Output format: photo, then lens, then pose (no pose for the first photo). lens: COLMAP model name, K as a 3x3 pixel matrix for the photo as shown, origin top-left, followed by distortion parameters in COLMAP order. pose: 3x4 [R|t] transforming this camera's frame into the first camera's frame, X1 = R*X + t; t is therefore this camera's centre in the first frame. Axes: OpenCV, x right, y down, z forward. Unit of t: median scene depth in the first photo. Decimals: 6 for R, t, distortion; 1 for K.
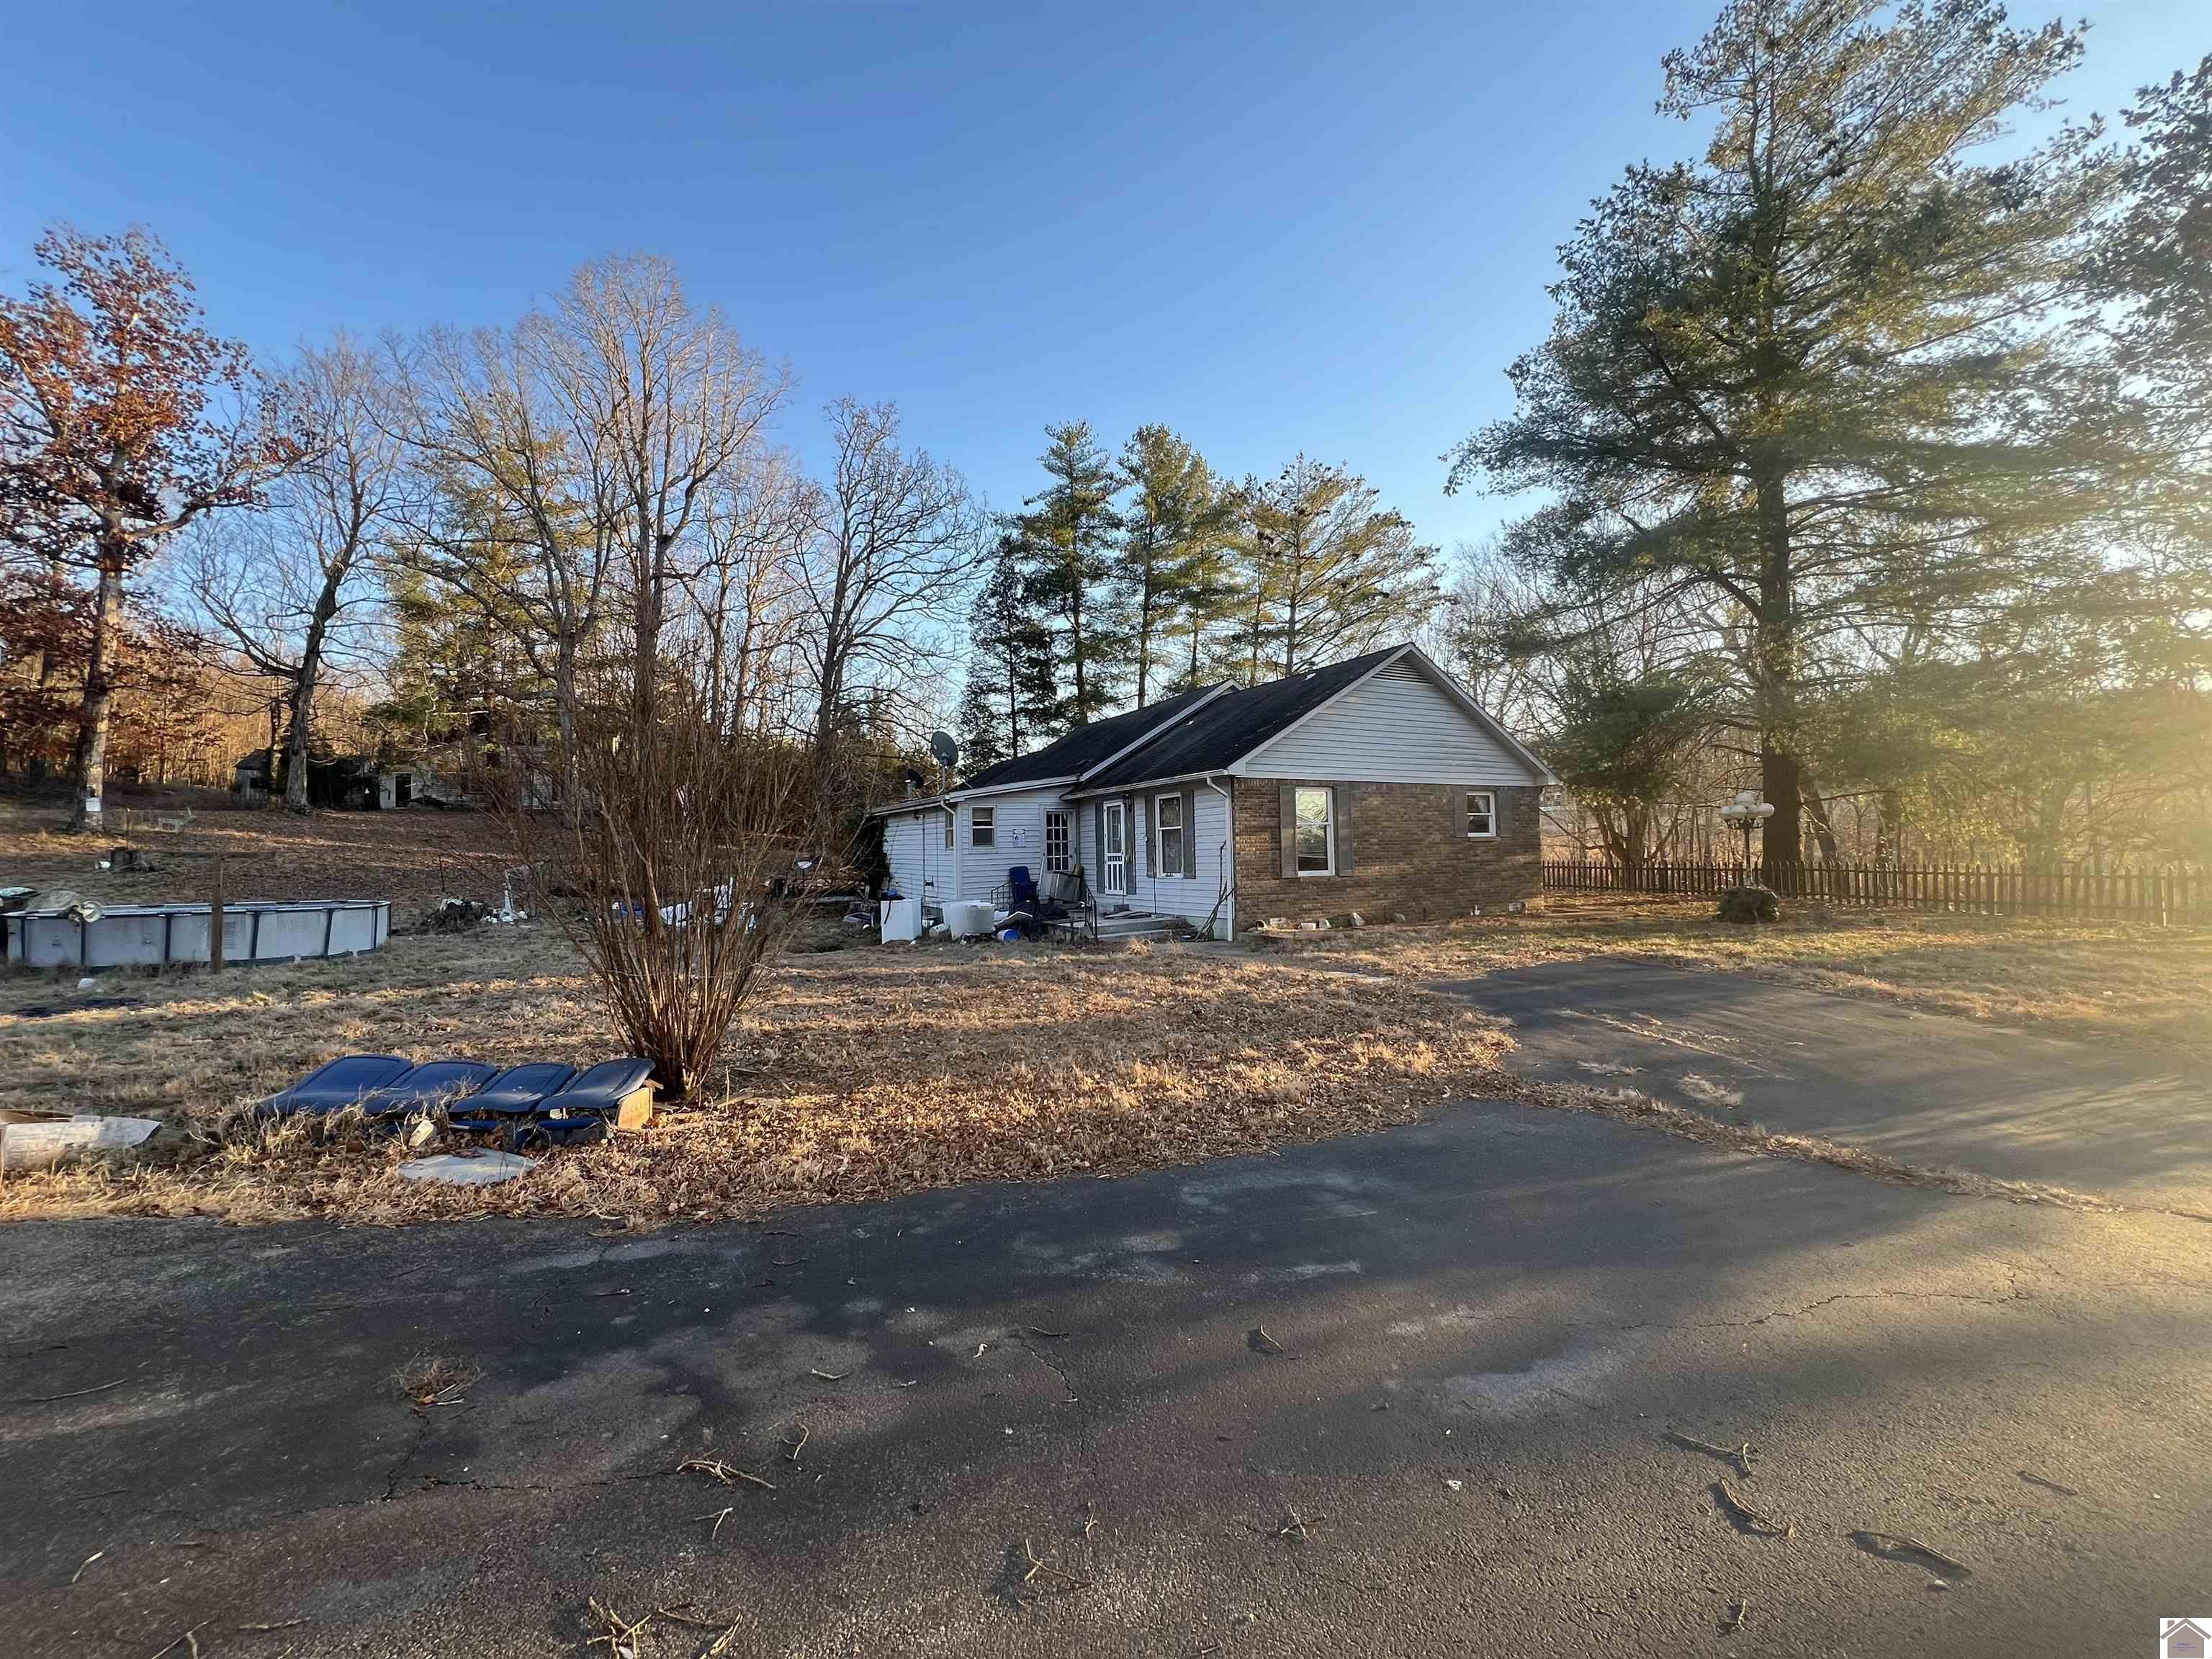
lens RADIAL K [[882.0, 0, 1100.0], [0, 882.0, 824.1], [0, 0, 1]] dist [-0.003046, 0.000607]
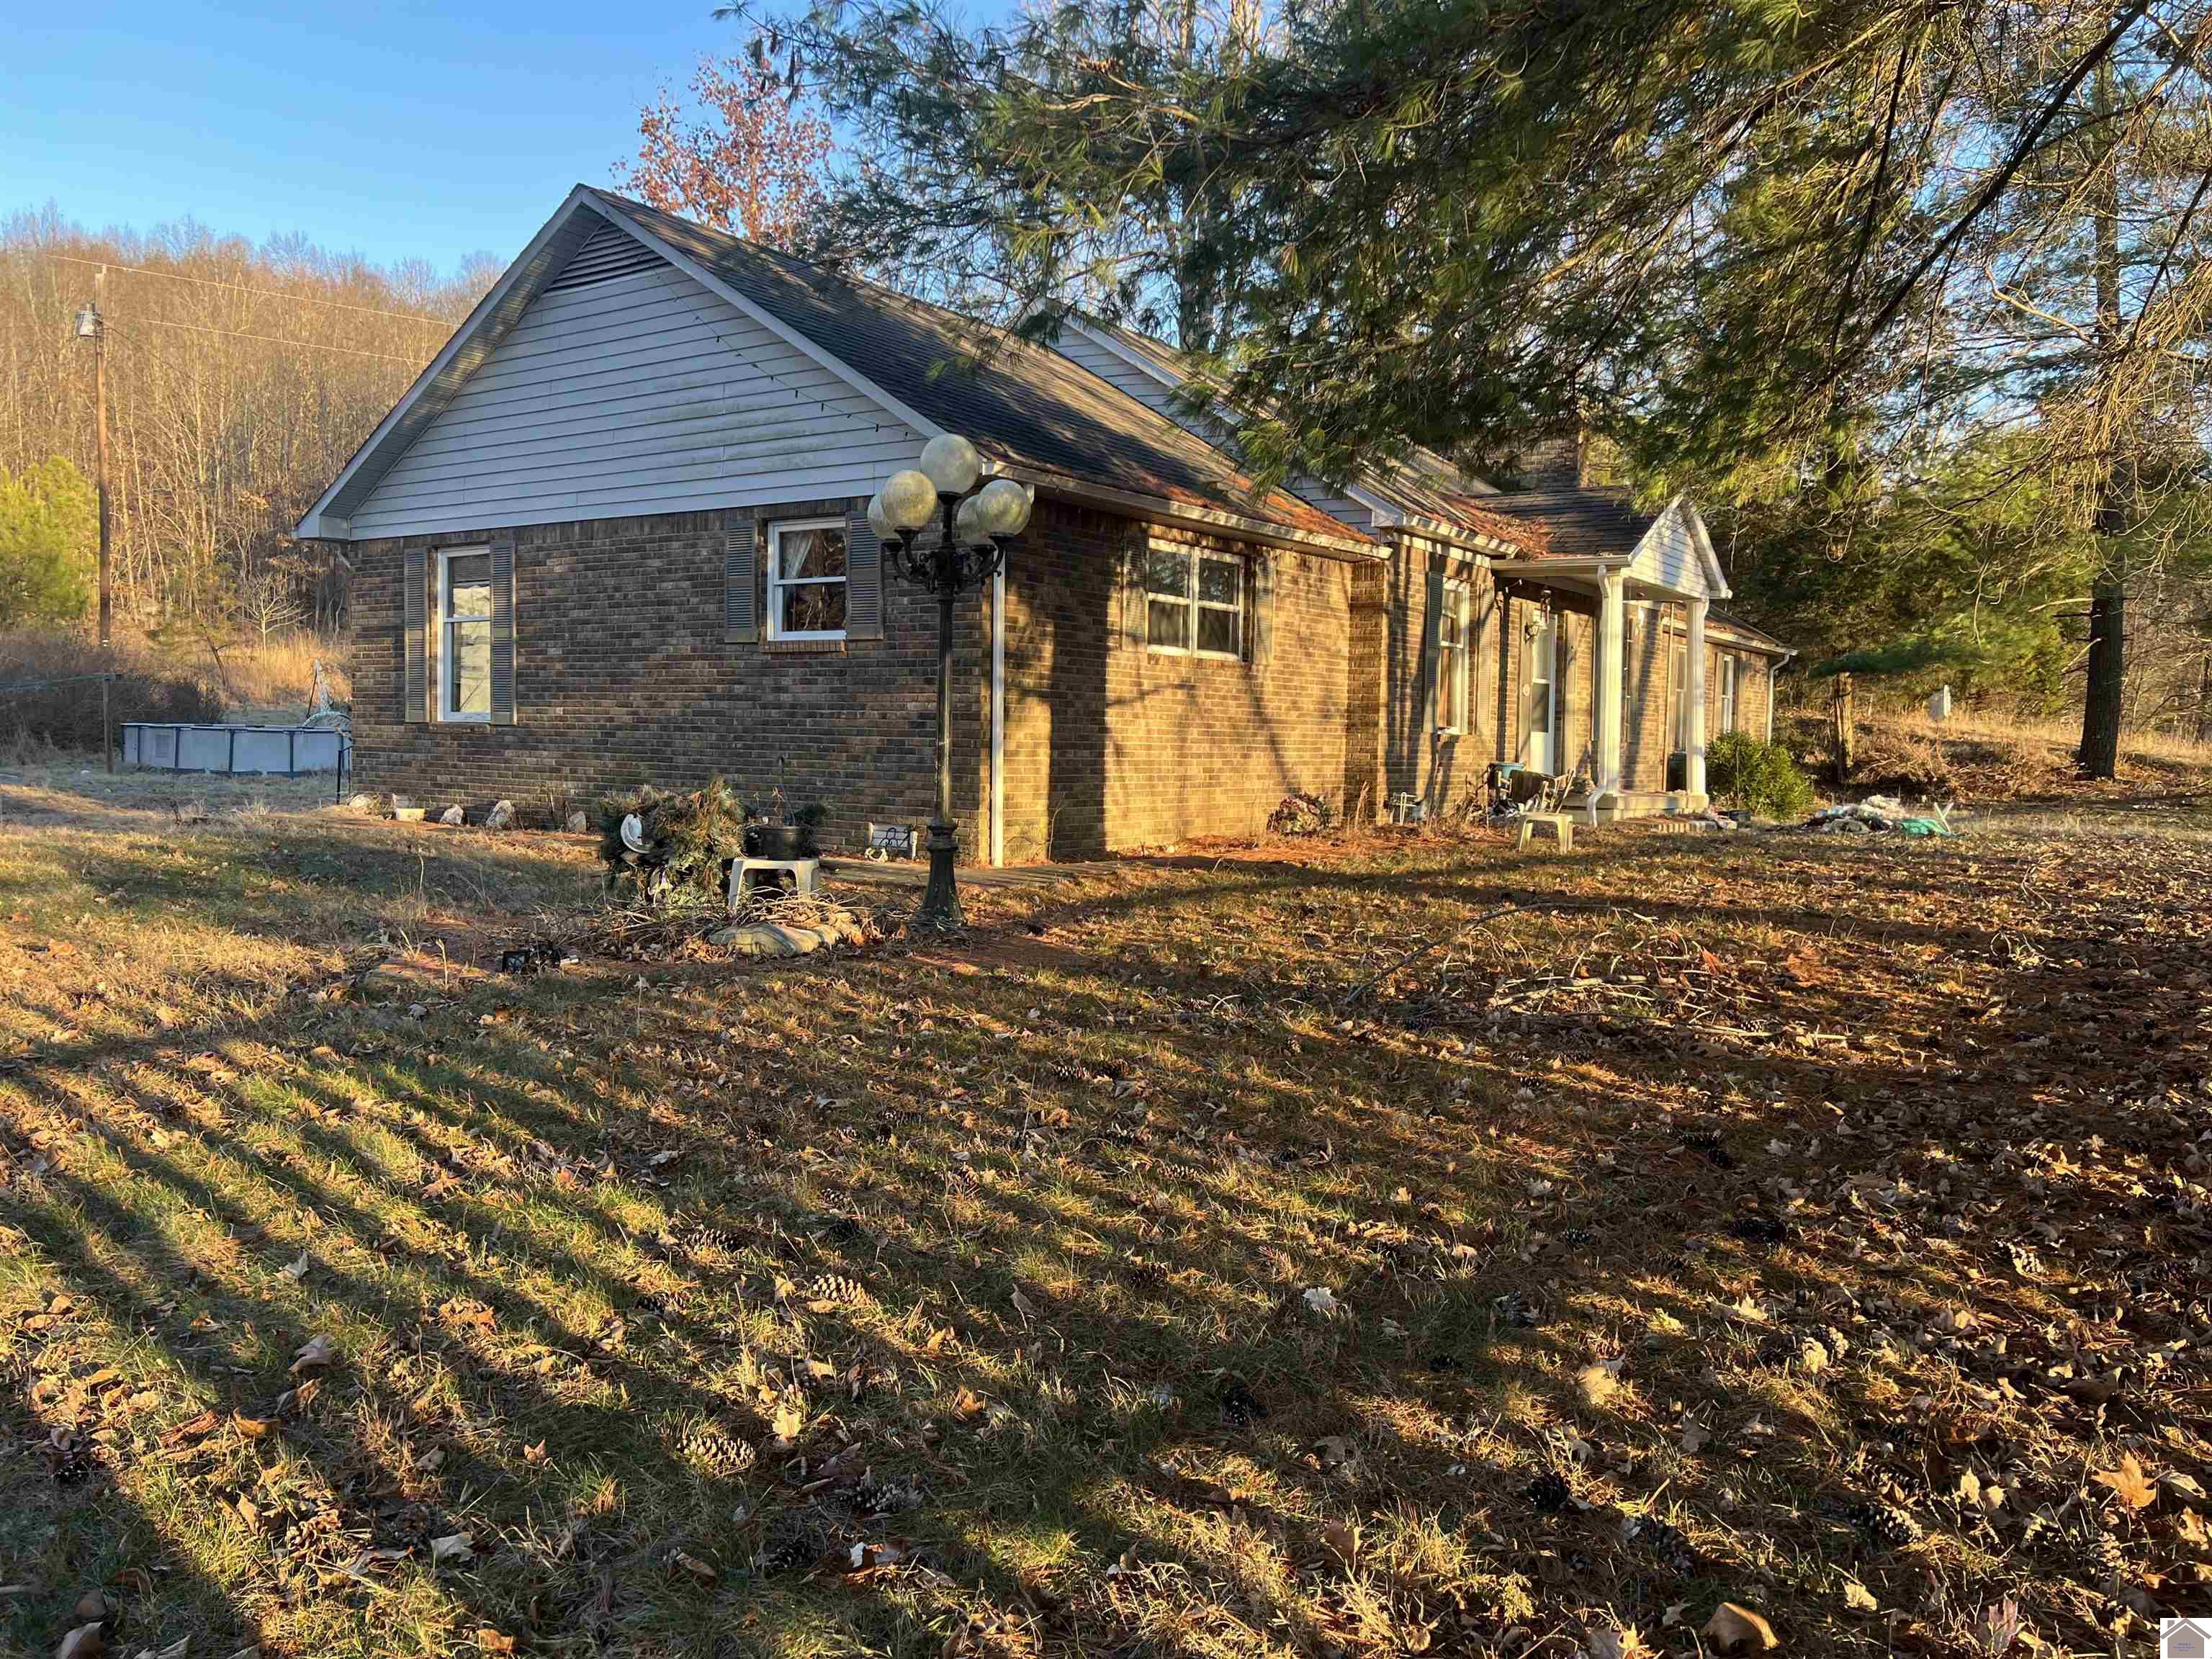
lens RADIAL K [[1659.4, 0, 1120.4], [0, 1659.4, 831.1], [0, 0, 1]] dist [0.053813, -0.056604]
pose [[0.447967, 0.075825, -0.890829, 1.170746], [0.000085, 0.996393, 0.084853, 0.036177], [0.894050, -0.038088, 0.446345, 0.828778]]
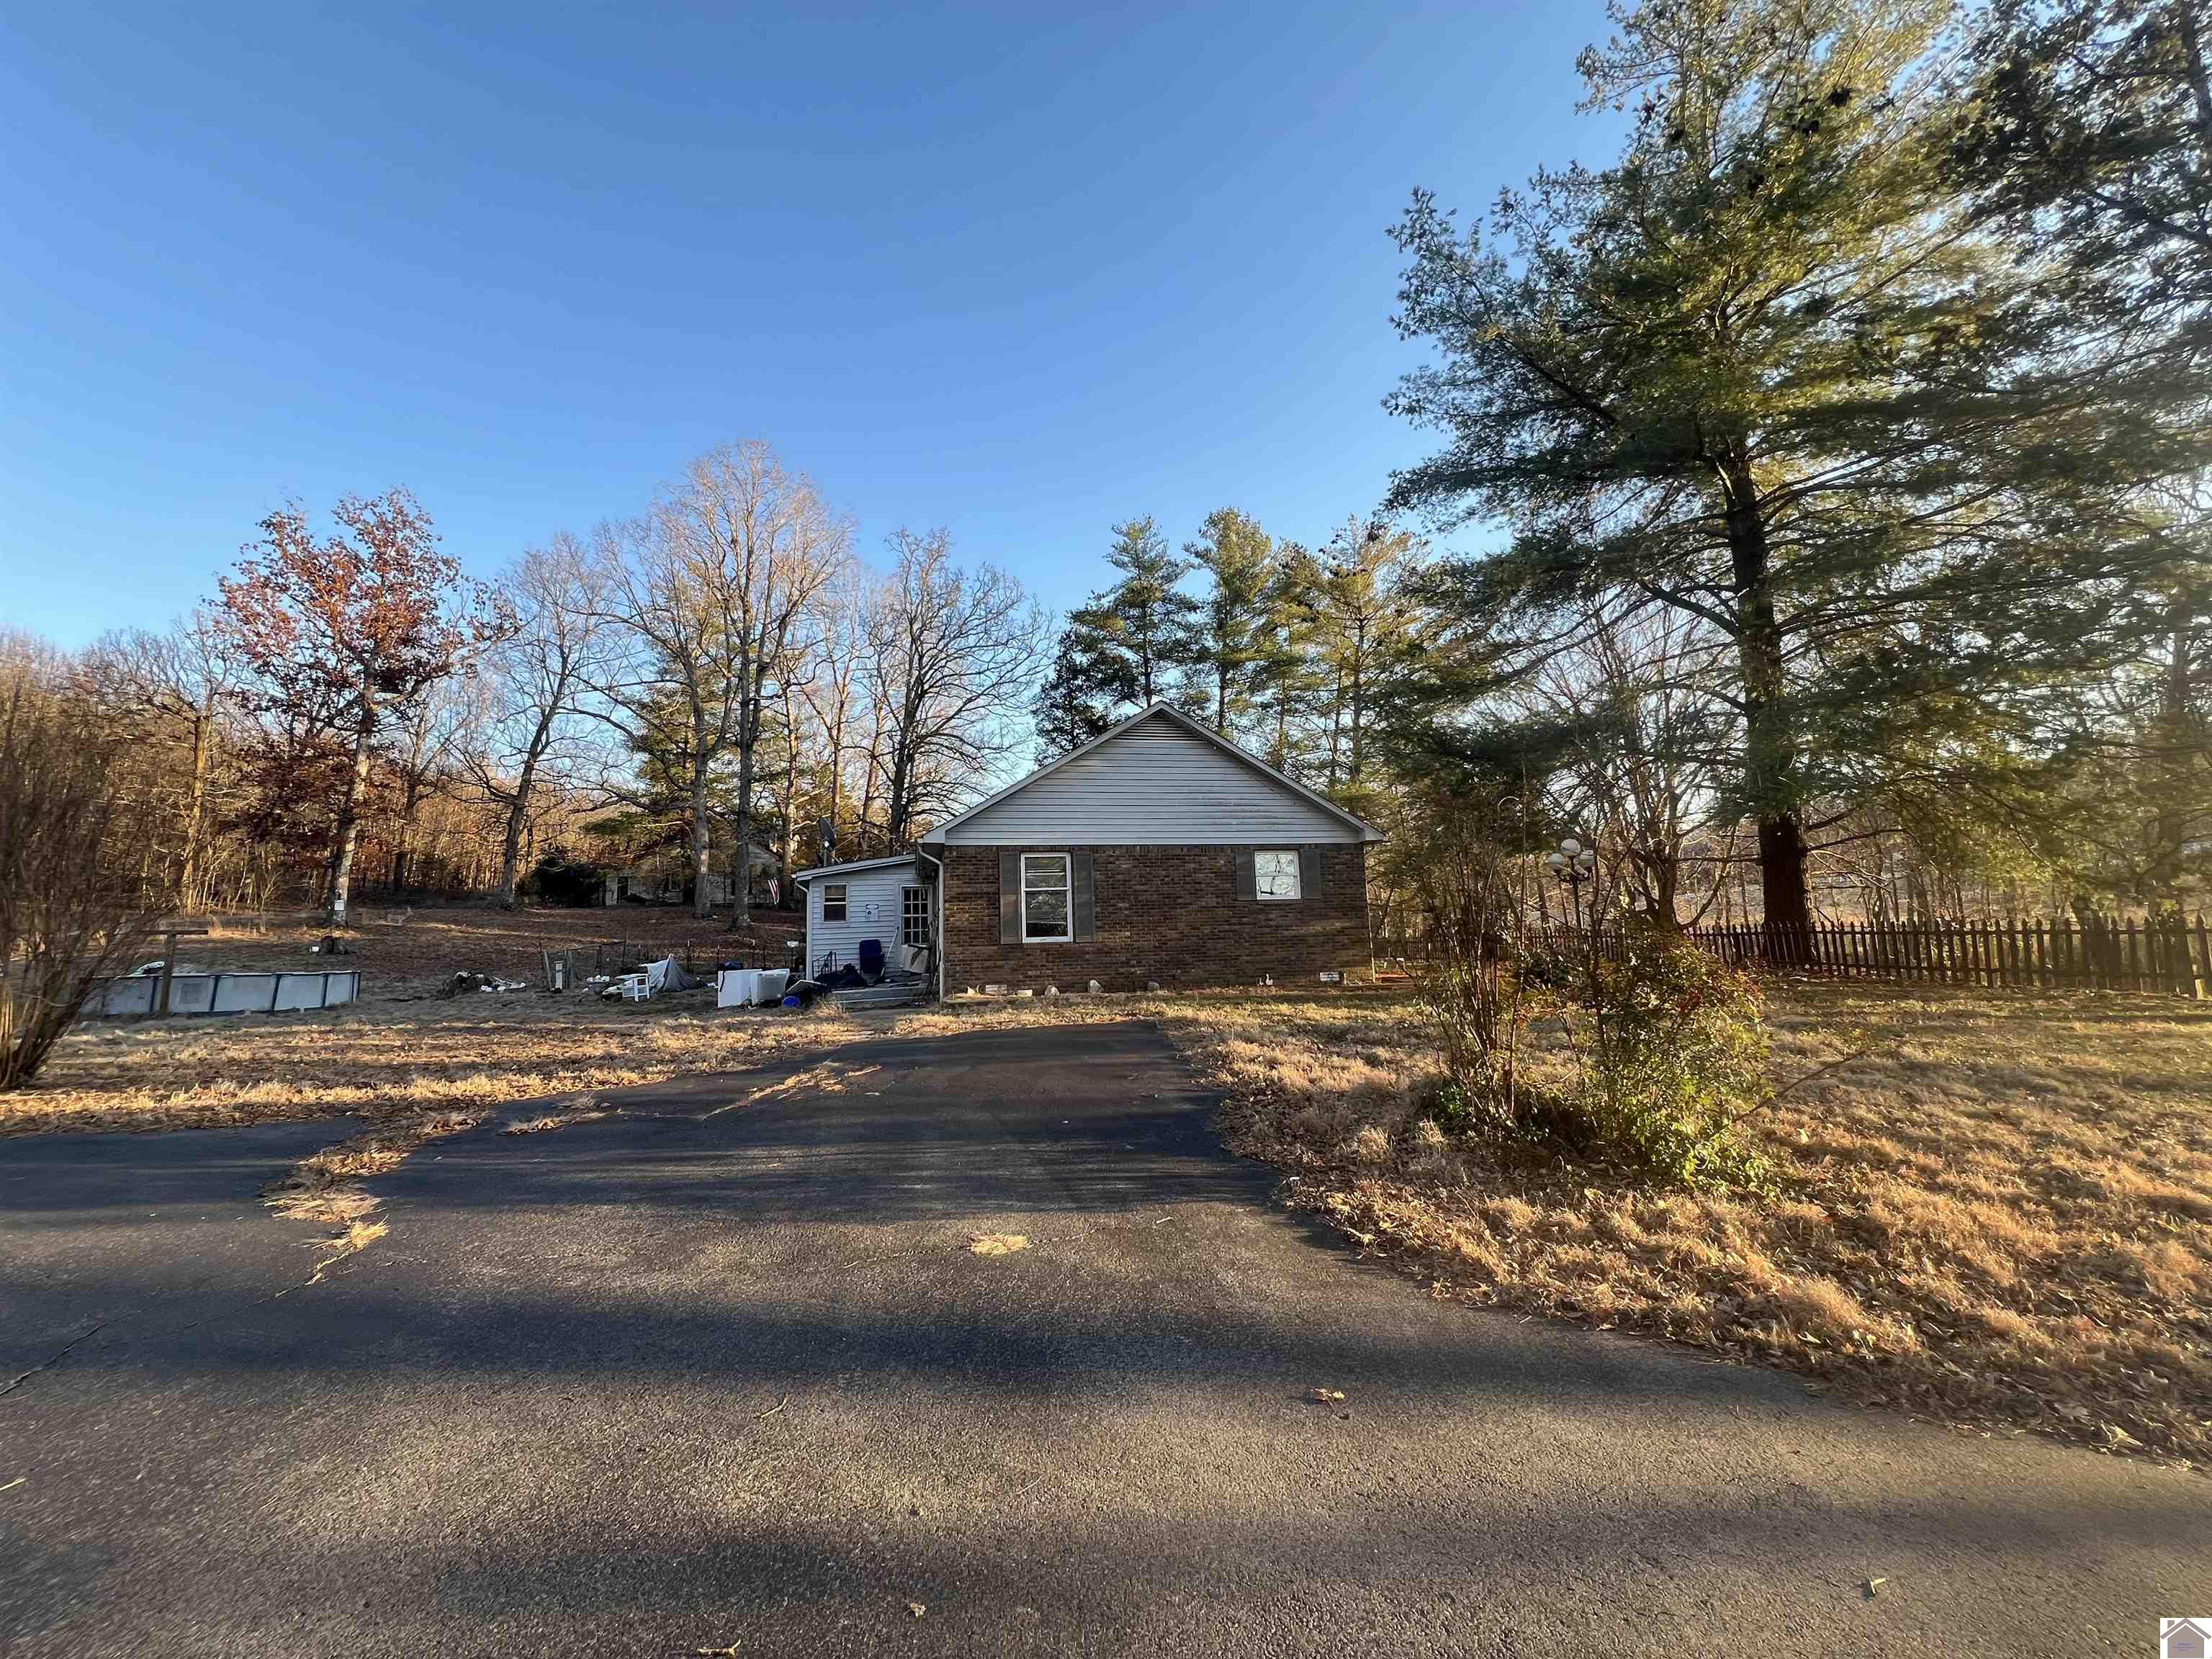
lens RADIAL K [[882.0, 0, 1098.5], [0, 882.0, 825.7], [0, 0, 1]] dist [-0.003046, 0.000607]
pose [[0.958331, -0.049739, -0.281298, 0.534304], [0.022305, 0.994748, -0.099899, 0.026611], [0.284789, 0.089462, 0.954407, 0.058427]]
